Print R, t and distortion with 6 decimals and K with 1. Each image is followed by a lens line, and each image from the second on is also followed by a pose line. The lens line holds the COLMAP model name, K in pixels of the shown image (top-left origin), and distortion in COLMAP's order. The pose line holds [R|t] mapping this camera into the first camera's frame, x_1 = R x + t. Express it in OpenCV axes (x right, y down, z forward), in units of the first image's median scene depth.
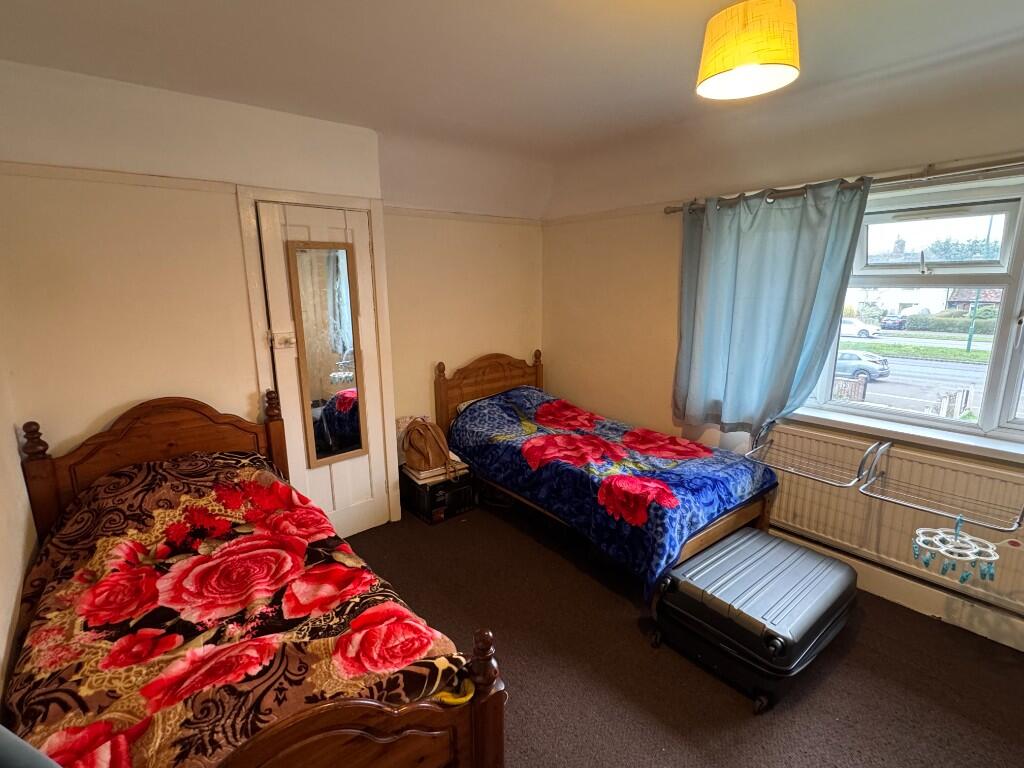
lens RADIAL K [[494.6, 0, 512.0], [0, 494.6, 384.0], [0, 0, 1]] dist [-0.004707, -0.000610]
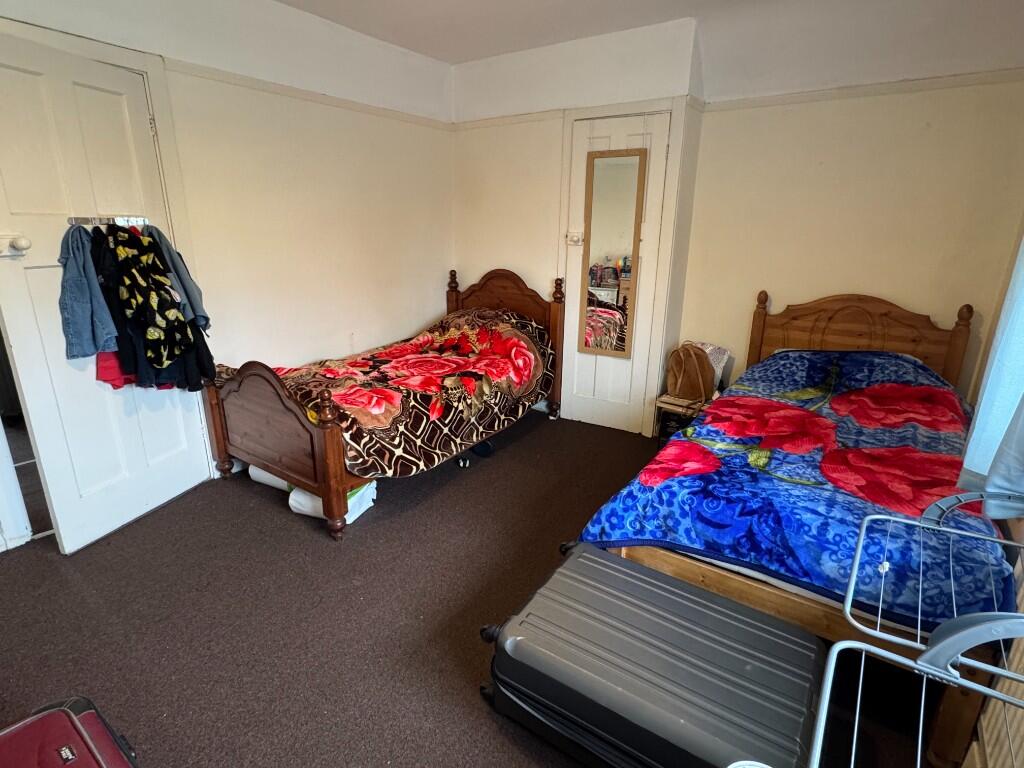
lens RADIAL K [[531.1, 0, 512.0], [0, 531.1, 384.0], [0, 0, 1]] dist [0.002505, -0.000019]
pose [[0.282601, 0.289037, -0.914655, 0.791963], [-0.209591, 0.949089, 0.235162, -0.023805], [0.936060, 0.125246, 0.328793, 0.467903]]
